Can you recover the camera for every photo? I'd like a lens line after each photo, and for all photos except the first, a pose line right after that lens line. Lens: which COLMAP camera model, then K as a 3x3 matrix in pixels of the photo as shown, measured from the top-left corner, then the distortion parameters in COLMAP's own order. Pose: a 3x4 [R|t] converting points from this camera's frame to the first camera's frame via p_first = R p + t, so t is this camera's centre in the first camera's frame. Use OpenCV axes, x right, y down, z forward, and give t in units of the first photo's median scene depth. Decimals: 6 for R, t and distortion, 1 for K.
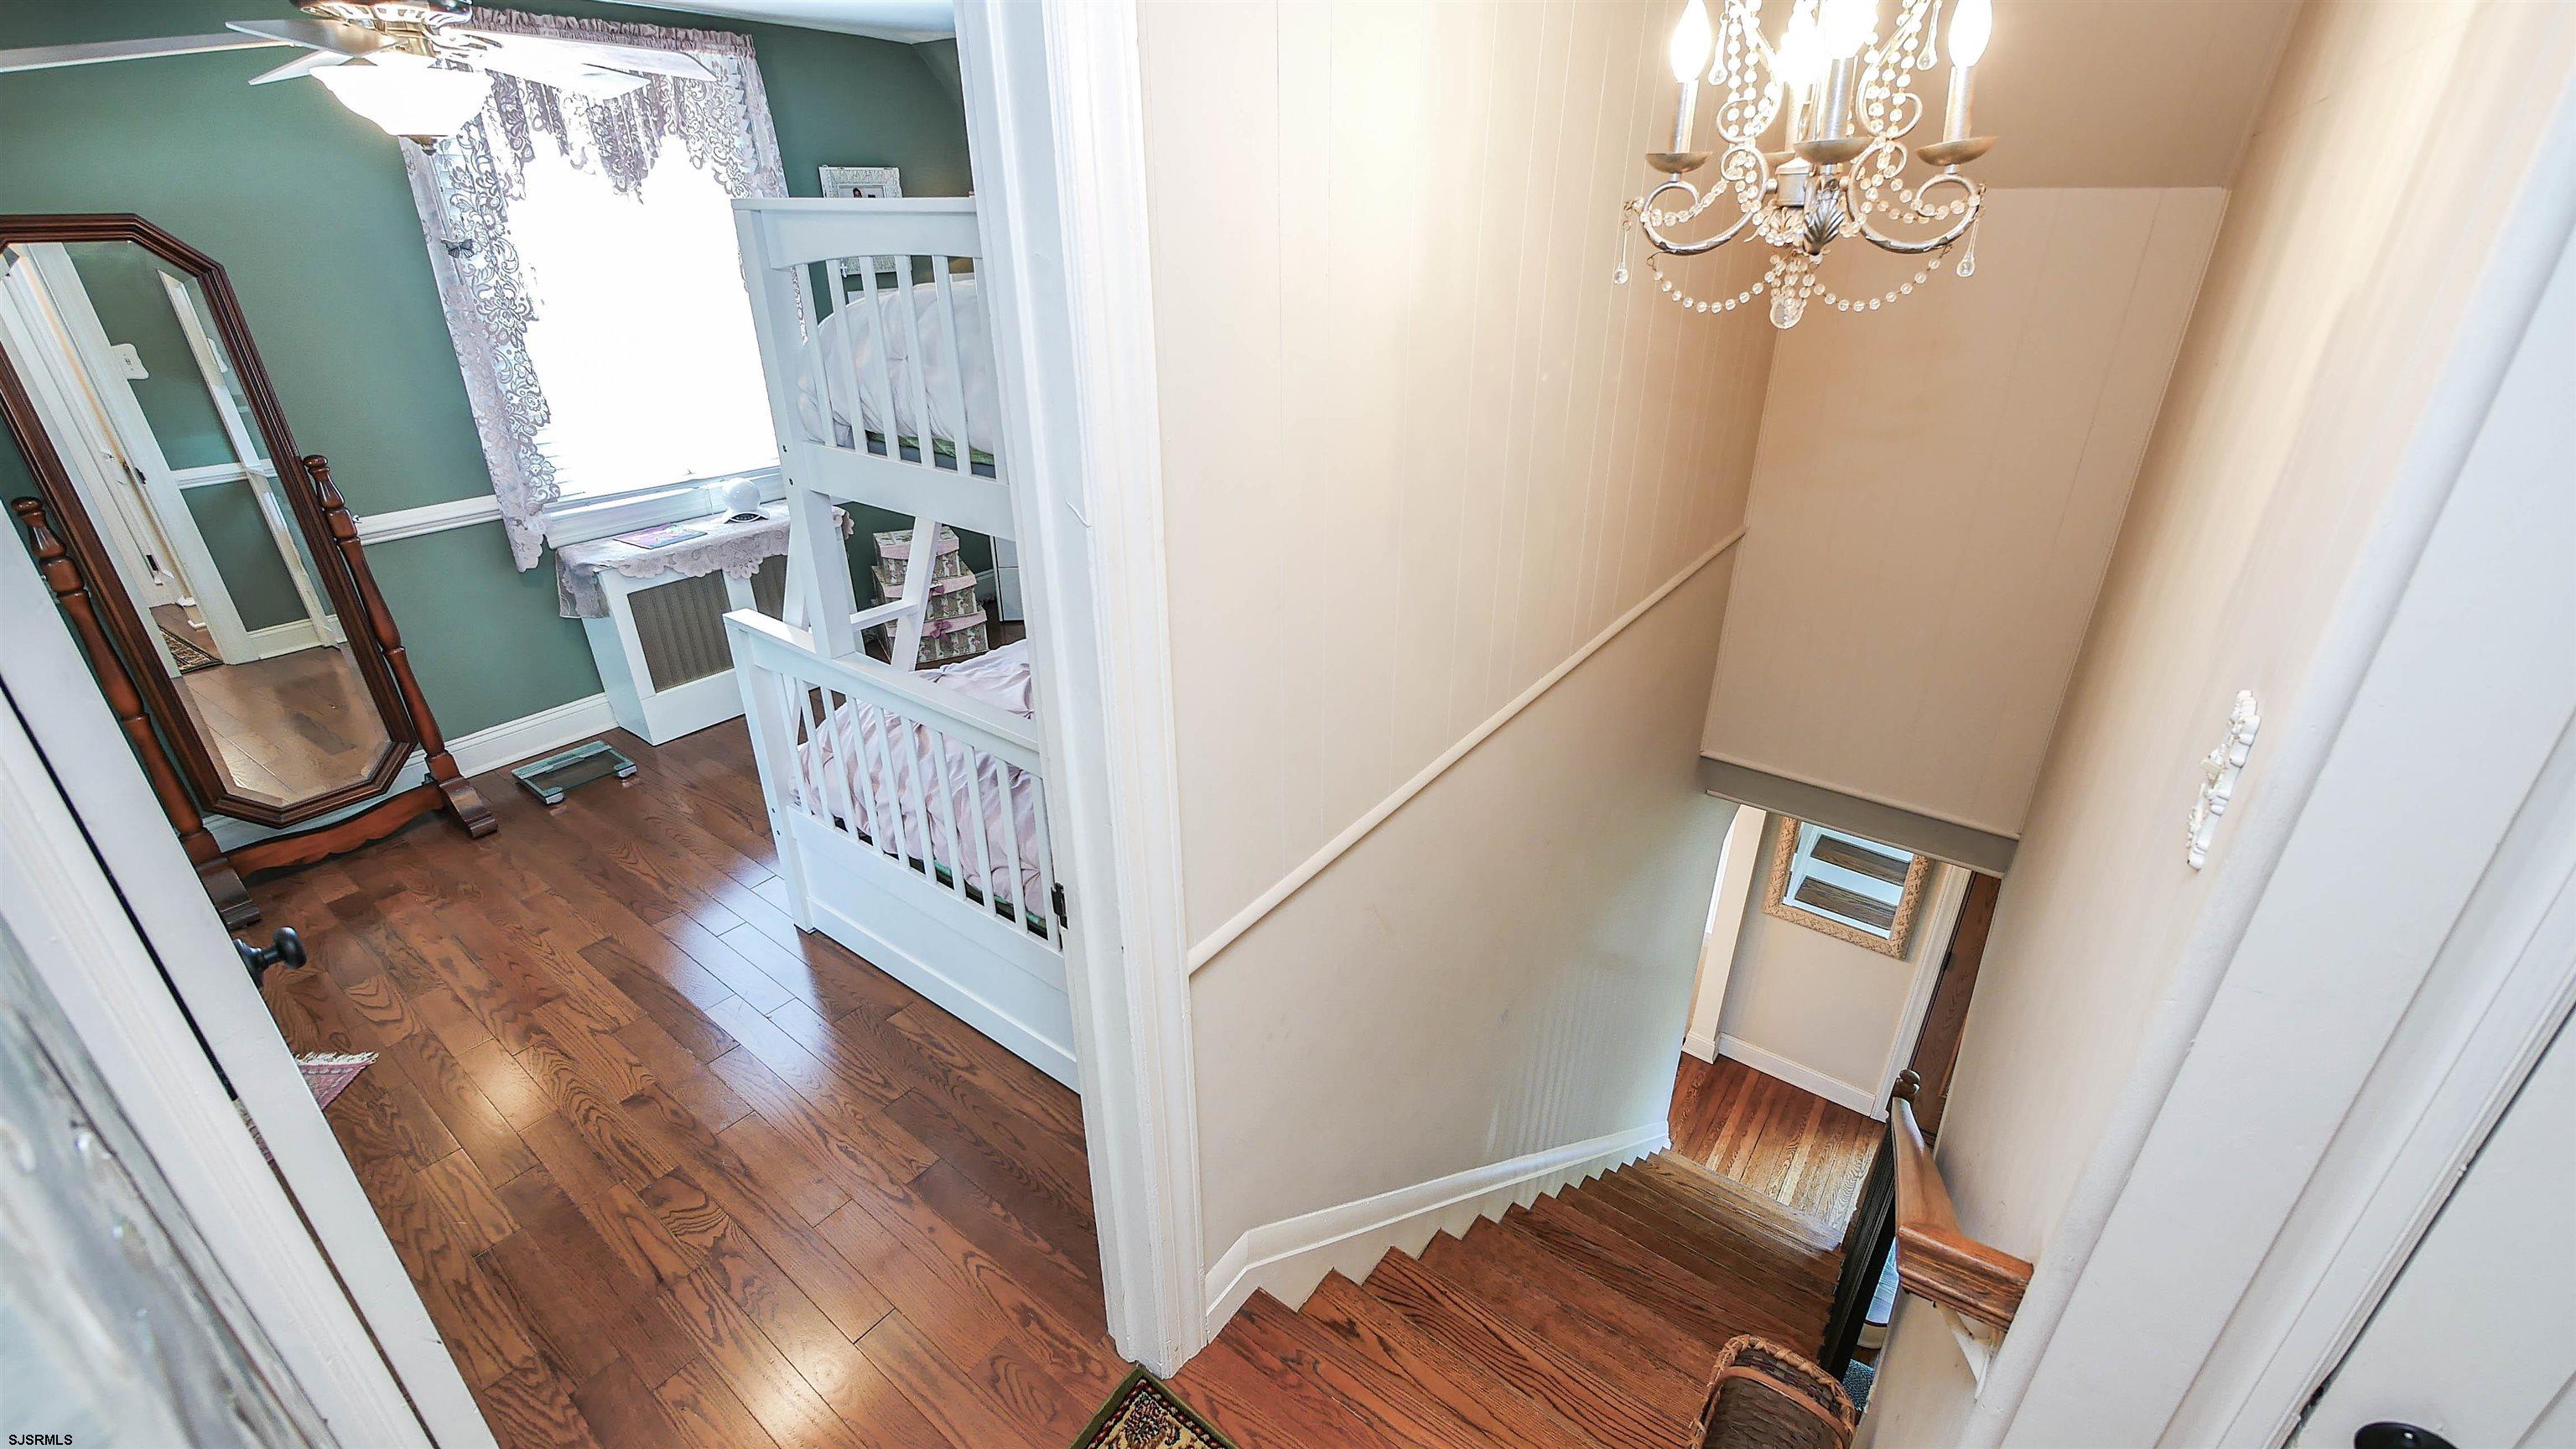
lens RADIAL K [[1057.8, 0, 1291.3], [0, 1057.8, 730.4], [0, 0, 1]] dist [-0.003577, -0.000410]
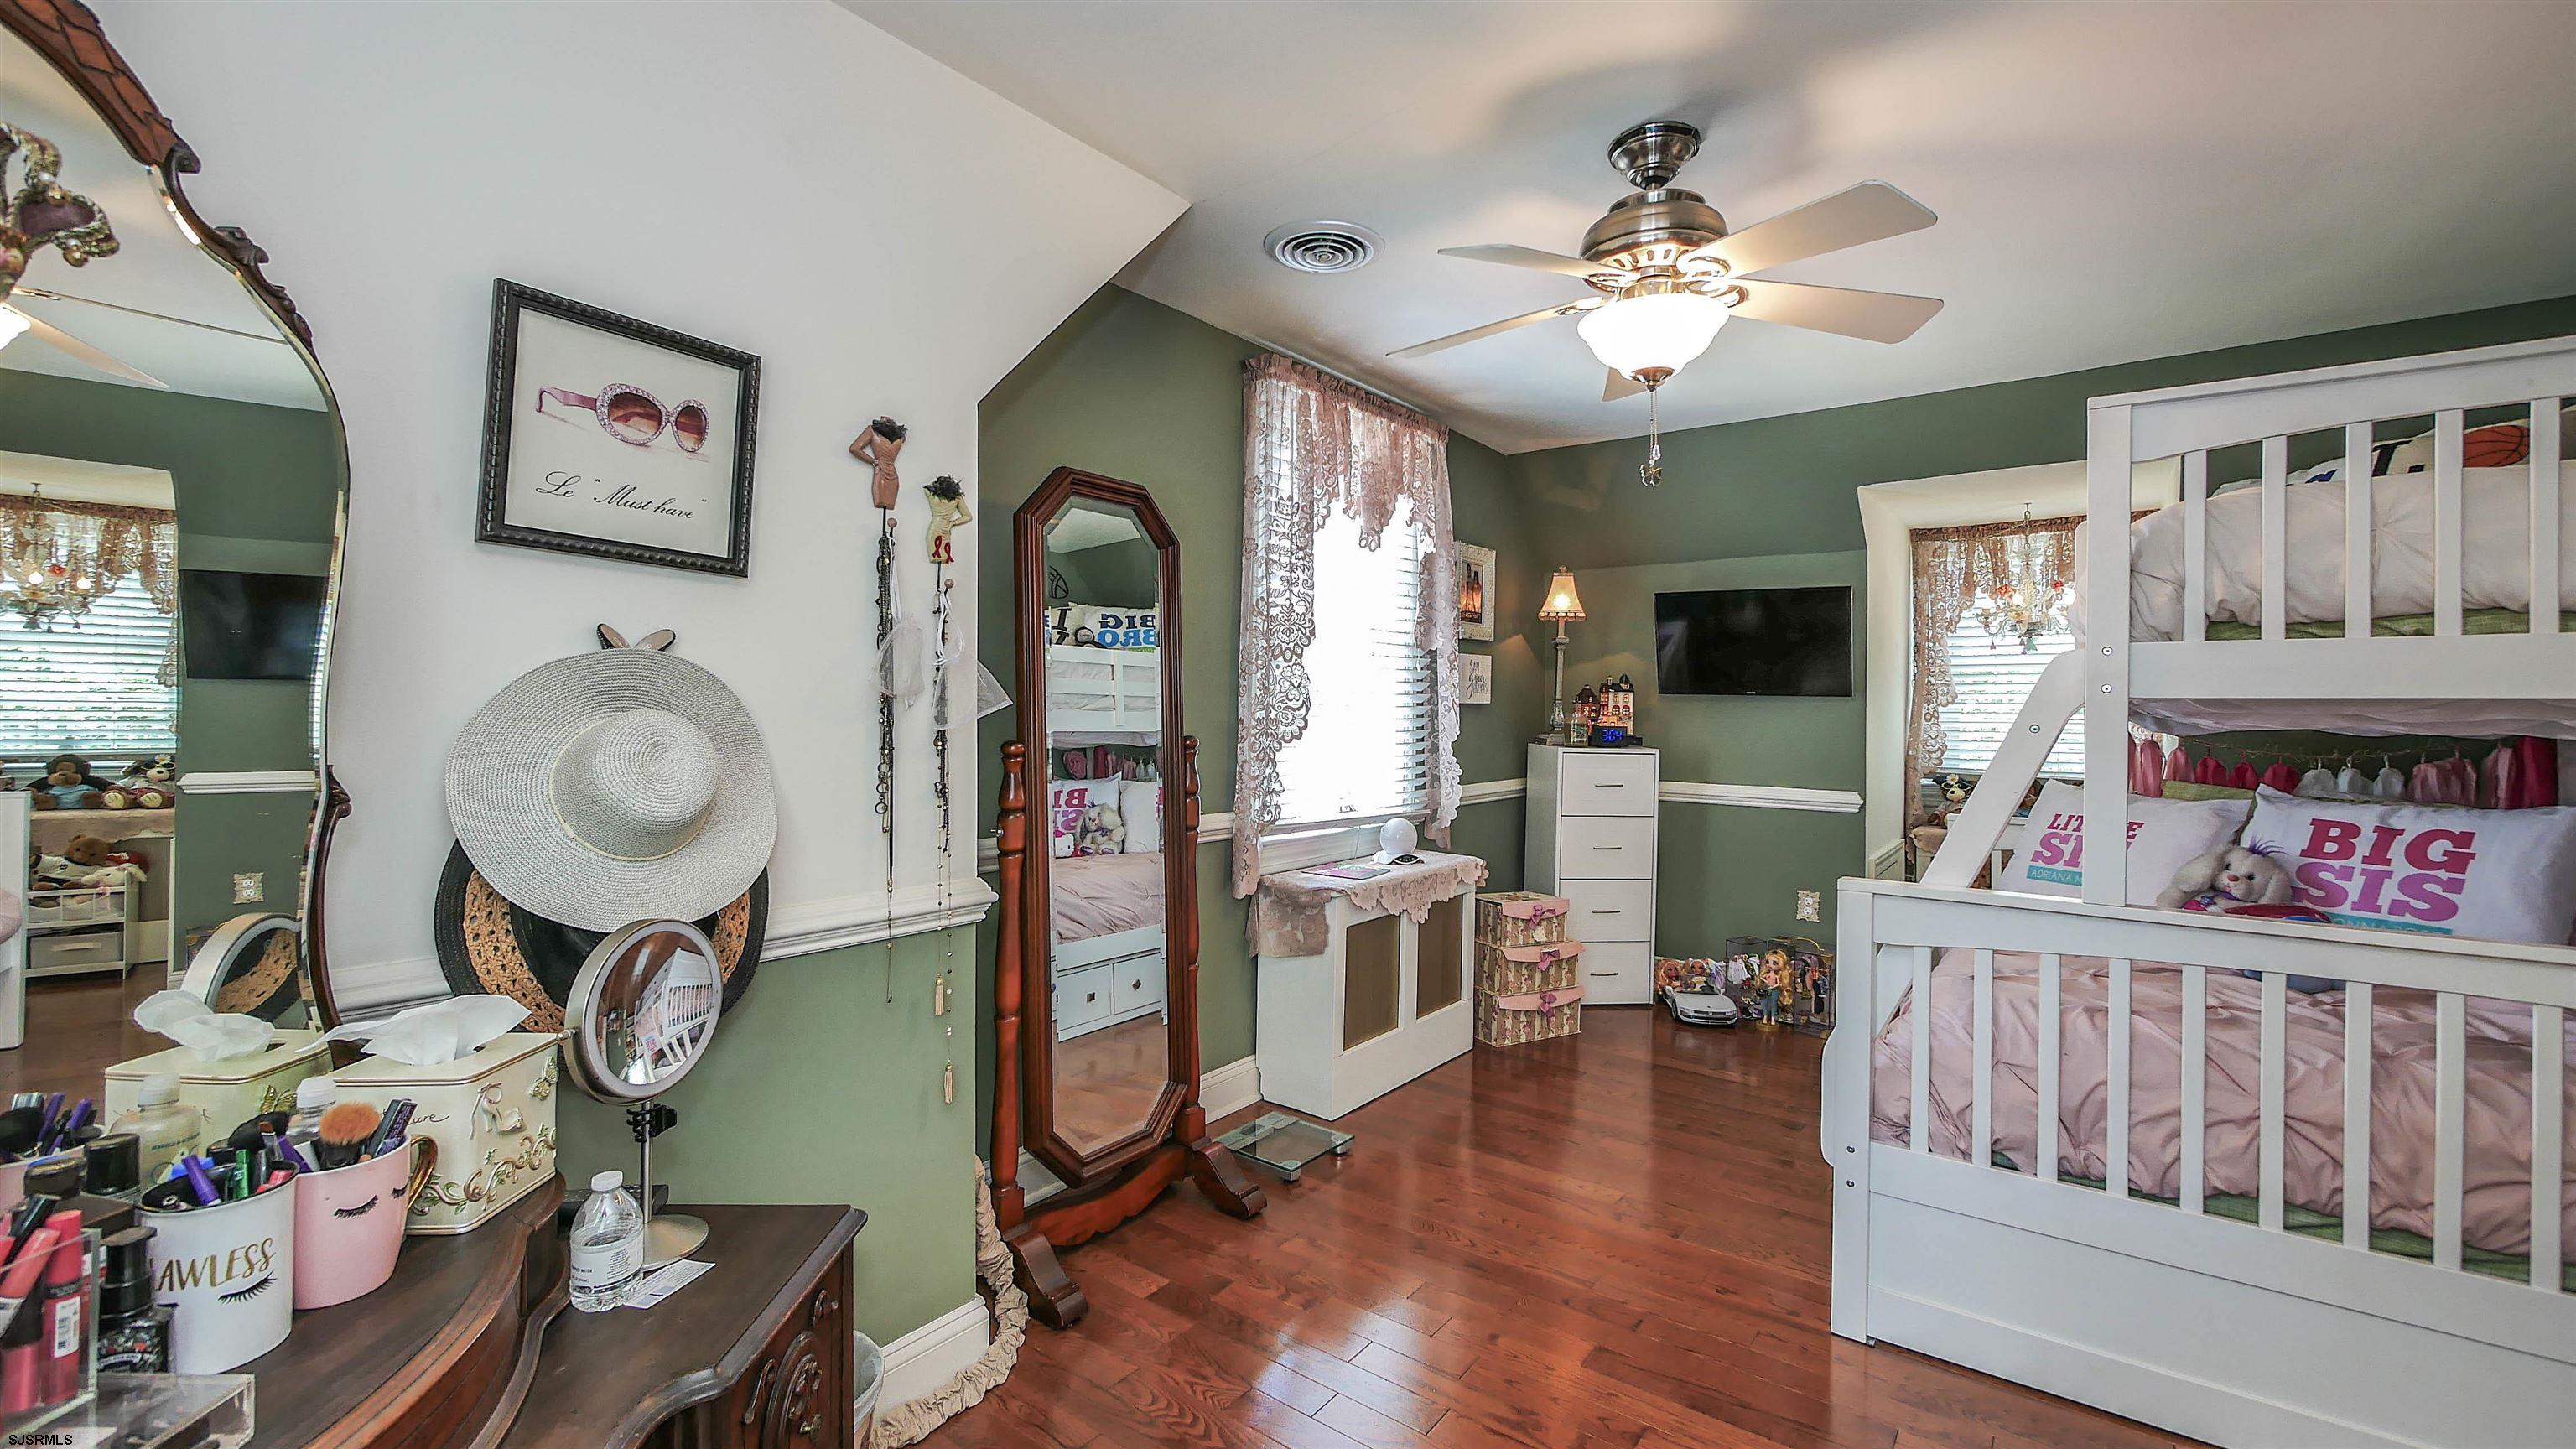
lens RADIAL K [[1057.8, 0, 1282.3], [0, 1057.8, 716.2], [0, 0, 1]] dist [-0.003577, -0.000410]
pose [[0.998616, 0.008558, -0.051895, -0.668353], [-0.030149, 0.901623, -0.431470, 0.096552], [0.043098, 0.432437, 0.900633, 0.142510]]
